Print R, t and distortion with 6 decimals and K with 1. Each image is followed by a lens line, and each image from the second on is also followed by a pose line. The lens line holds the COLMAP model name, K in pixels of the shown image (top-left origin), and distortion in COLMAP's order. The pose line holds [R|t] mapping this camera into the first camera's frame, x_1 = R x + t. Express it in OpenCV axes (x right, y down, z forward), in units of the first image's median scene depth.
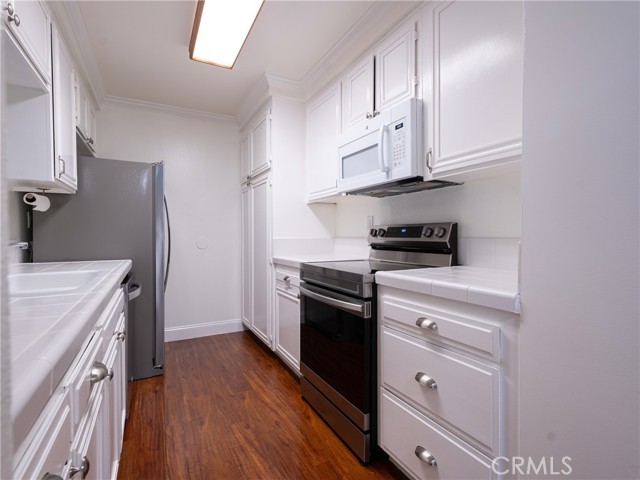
lens RADIAL K [[318.3, 0, 329.2], [0, 318.3, 240.2], [0, 0, 1]] dist [0.003557, -0.000223]
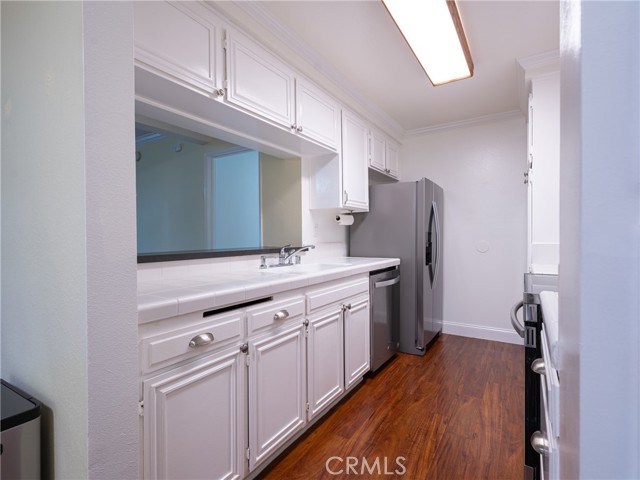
lens RADIAL K [[318.4, 0, 320.0], [0, 318.4, 240.0], [0, 0, 1]] dist [-0.000281, 0.000012]
pose [[0.469411, 0.004589, -0.882968, 0.387703], [-0.006097, 0.999980, 0.001956, -0.016290], [0.882959, 0.004465, 0.469429, 0.104985]]
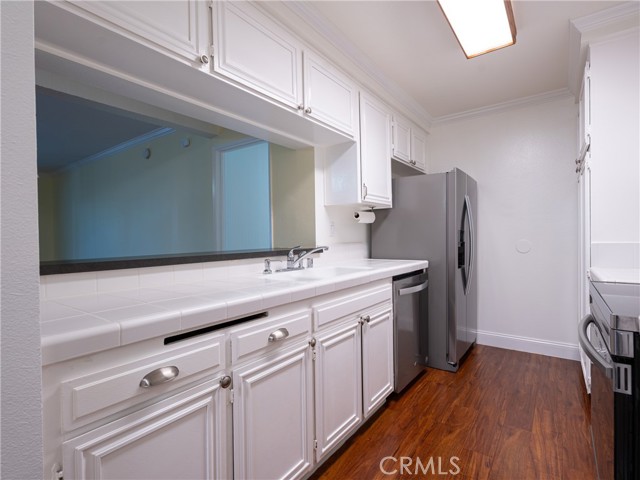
lens RADIAL K [[318.3, 0, 329.2], [0, 318.3, 240.2], [0, 0, 1]] dist [0.003557, -0.000223]
pose [[0.423216, 0.002051, -0.906027, 0.273677], [0.000994, 0.999996, 0.002728, -0.016731], [0.906028, -0.002055, 0.423212, 0.202713]]
